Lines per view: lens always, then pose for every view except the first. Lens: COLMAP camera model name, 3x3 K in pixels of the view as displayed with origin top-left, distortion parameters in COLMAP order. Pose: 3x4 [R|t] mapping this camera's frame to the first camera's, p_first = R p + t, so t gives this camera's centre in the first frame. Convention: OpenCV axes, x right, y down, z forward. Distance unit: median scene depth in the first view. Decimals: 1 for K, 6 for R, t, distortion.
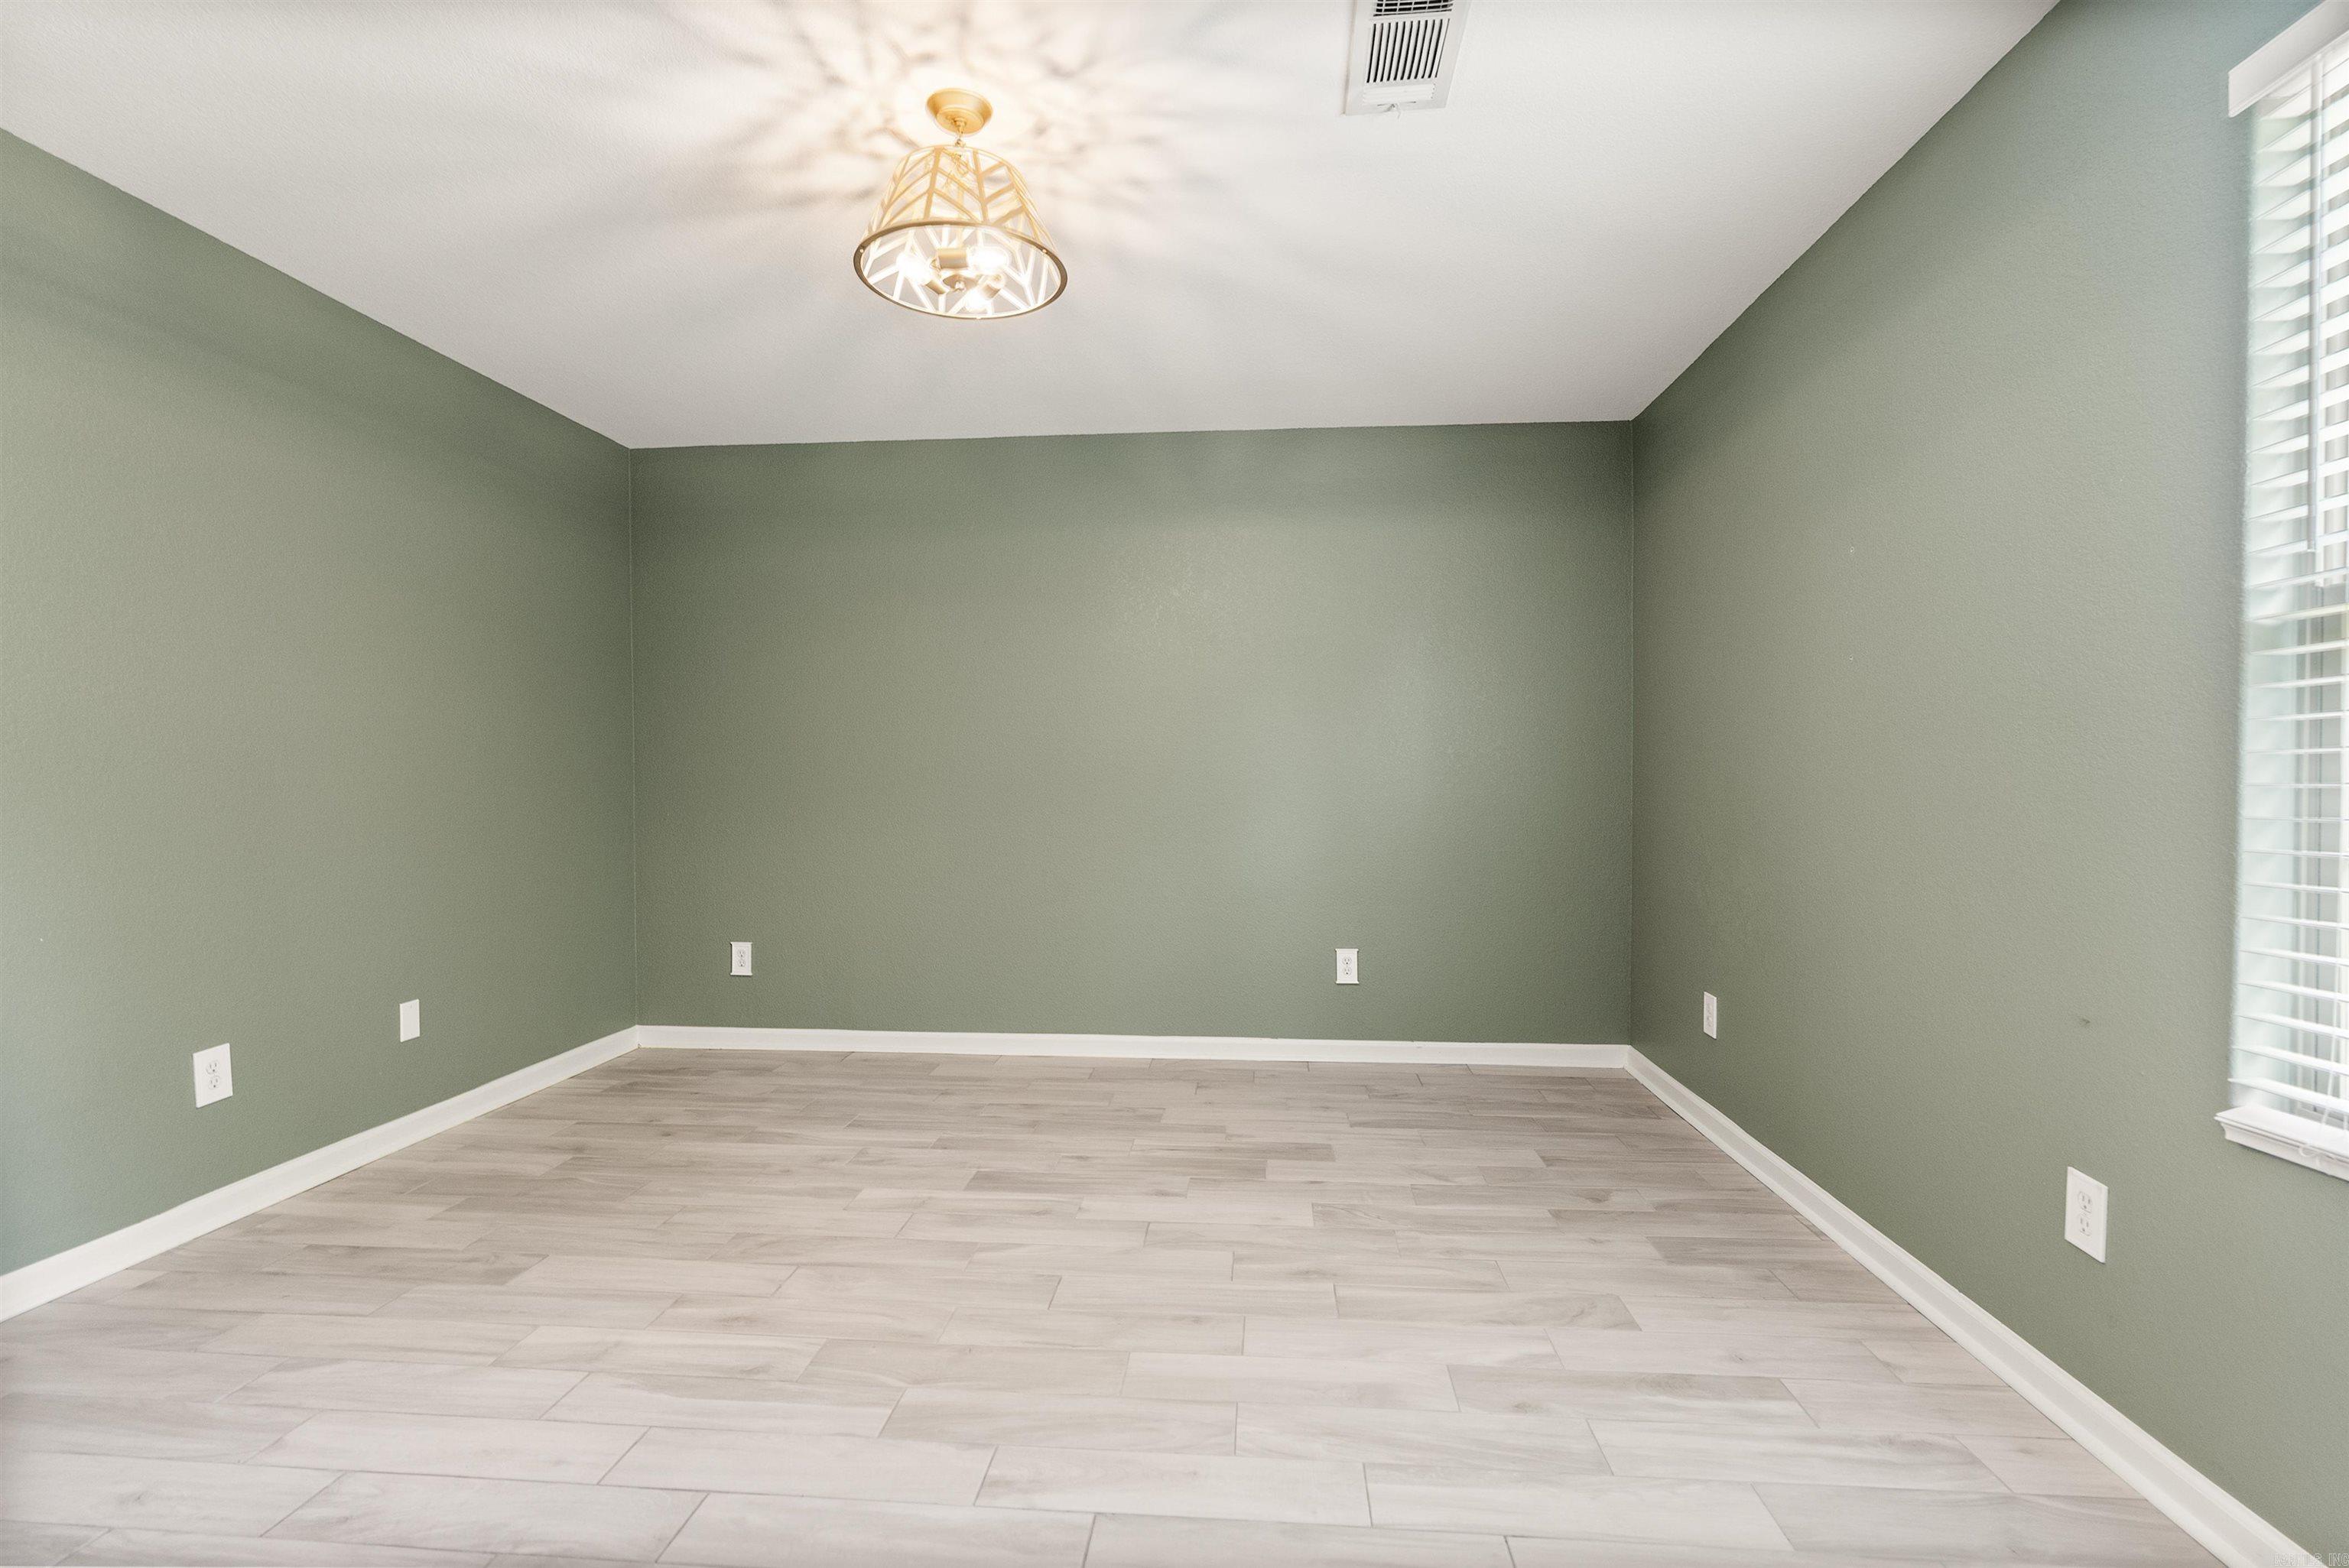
lens RADIAL K [[1073.2, 0, 1181.2], [0, 1073.2, 796.4], [0, 0, 1]] dist [-0.008966, 0.003696]
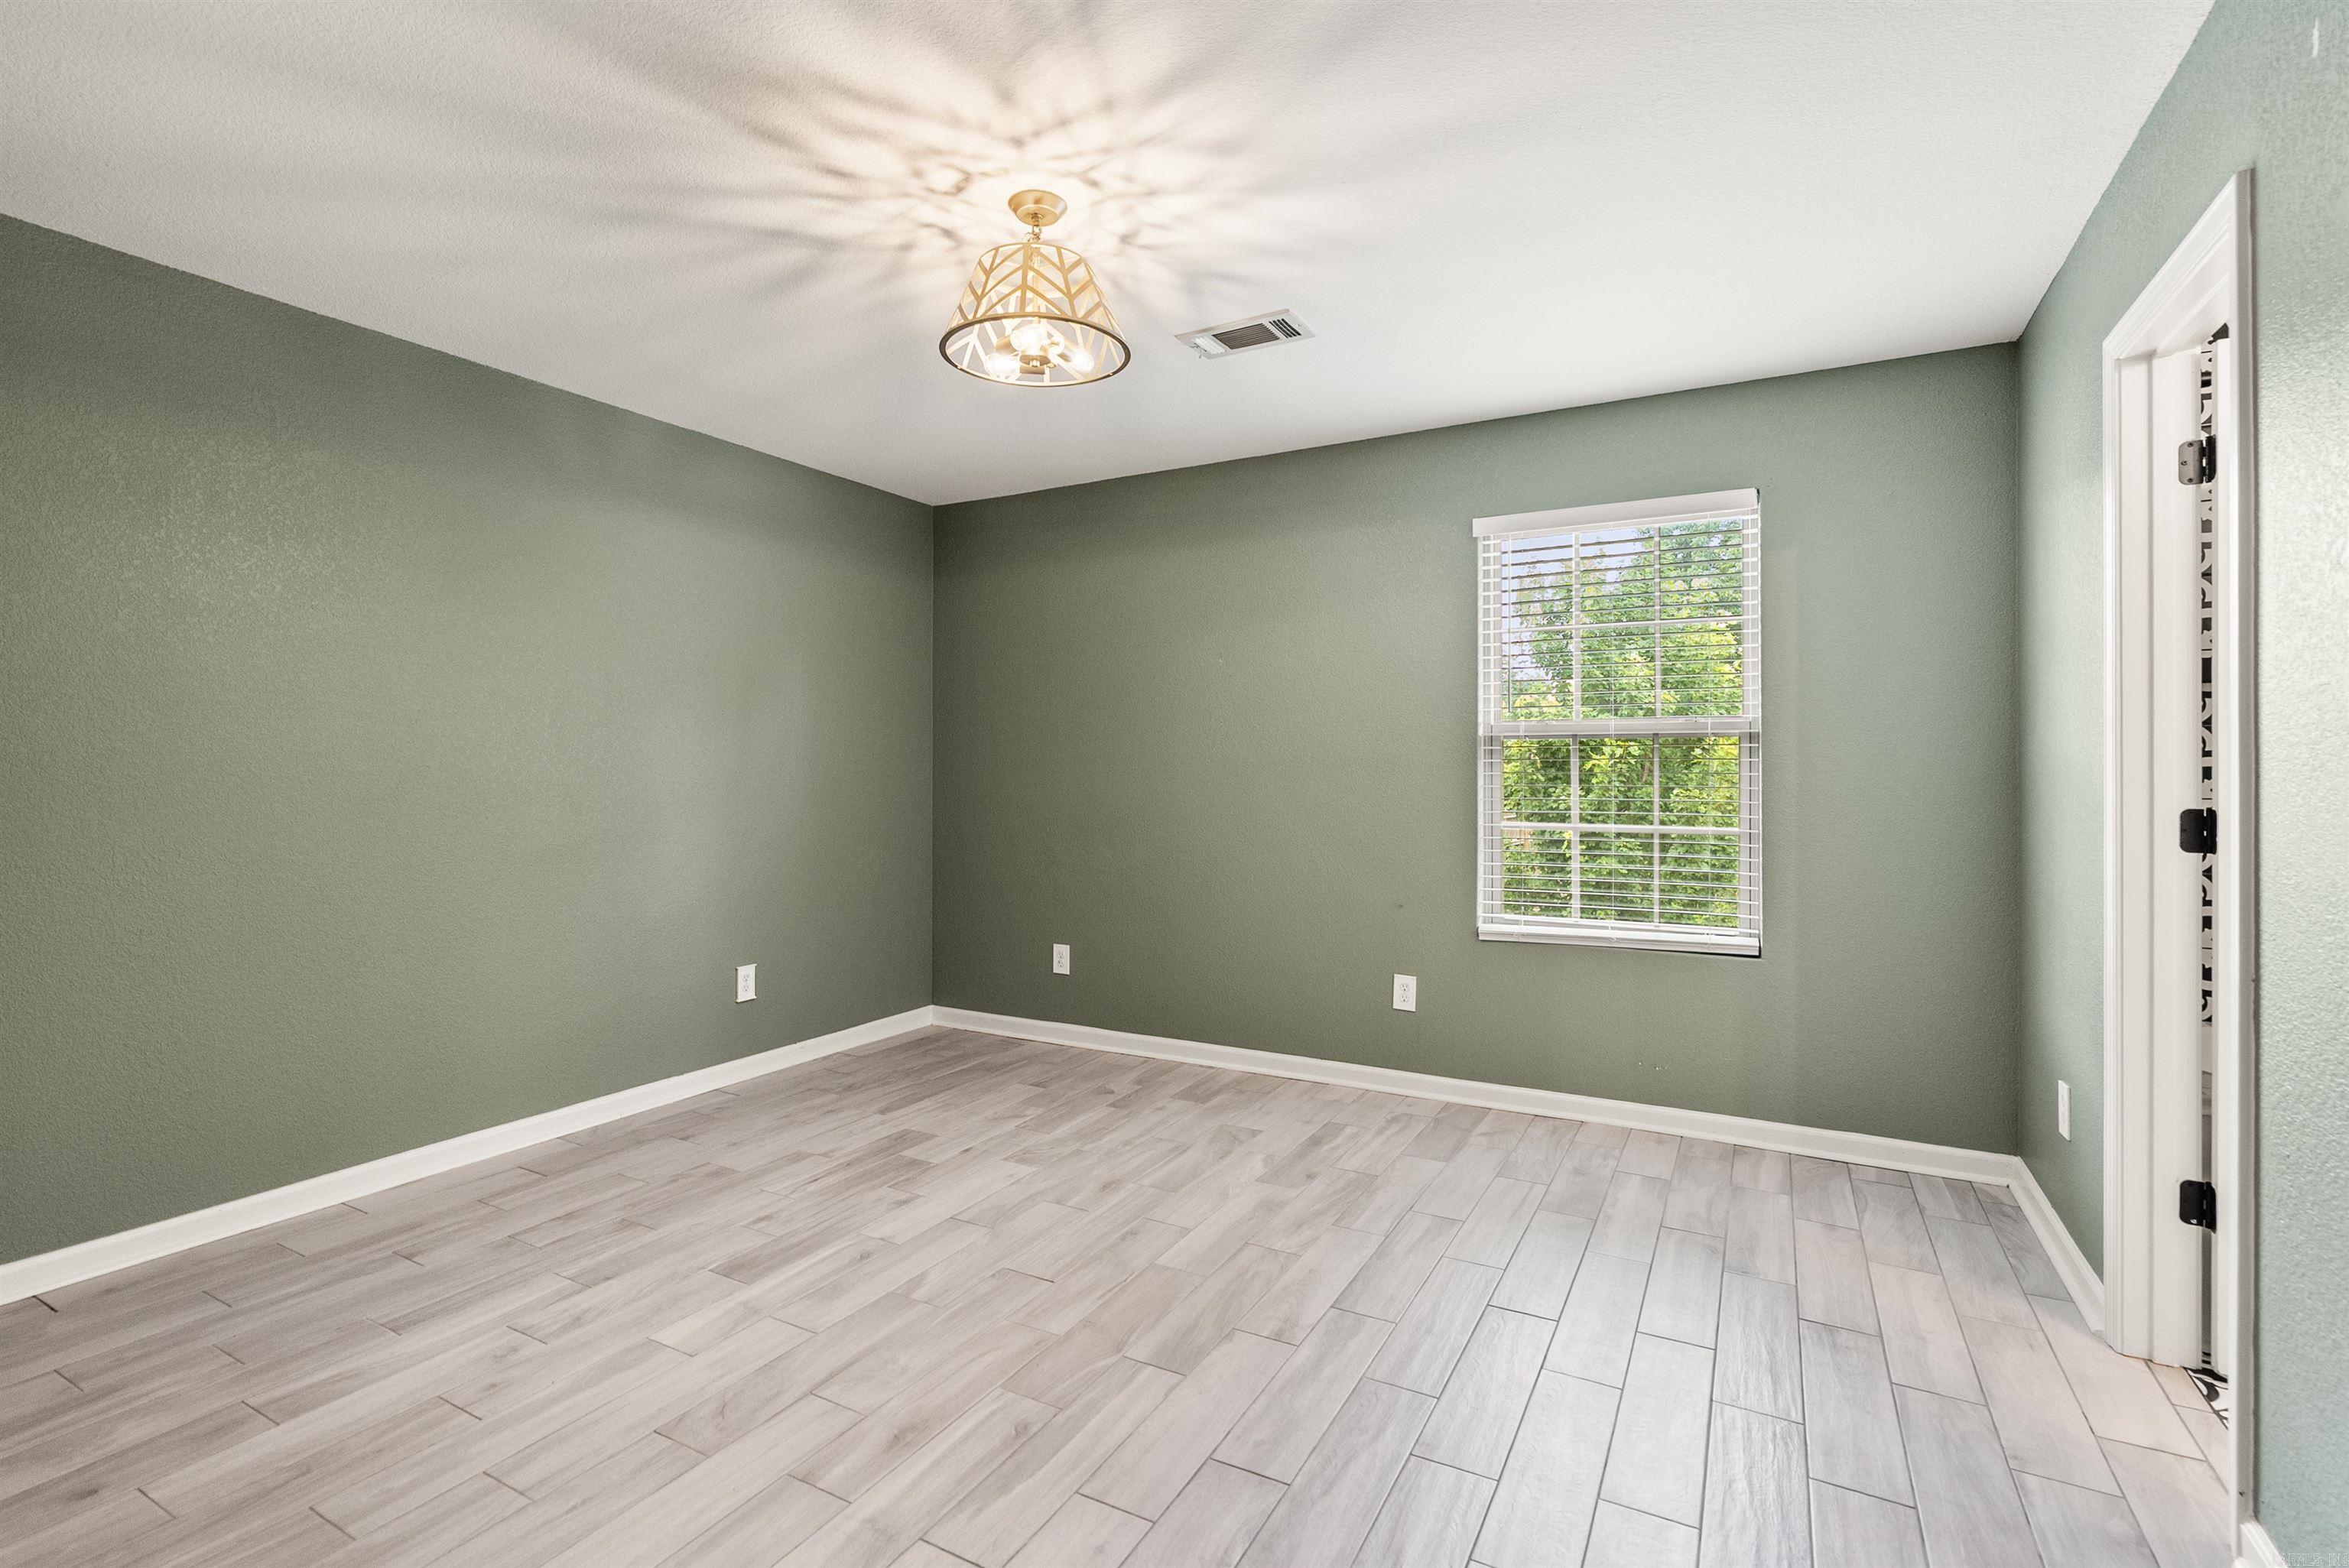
lens RADIAL K [[1073.2, 0, 1176.4], [0, 1073.2, 767.4], [0, 0, 1]] dist [-0.008966, 0.003696]
pose [[0.413594, 0.001857, 0.910460, -0.822753], [0.016892, 0.999810, -0.009713, -0.036602], [-0.910305, 0.019397, 0.413484, 0.305978]]
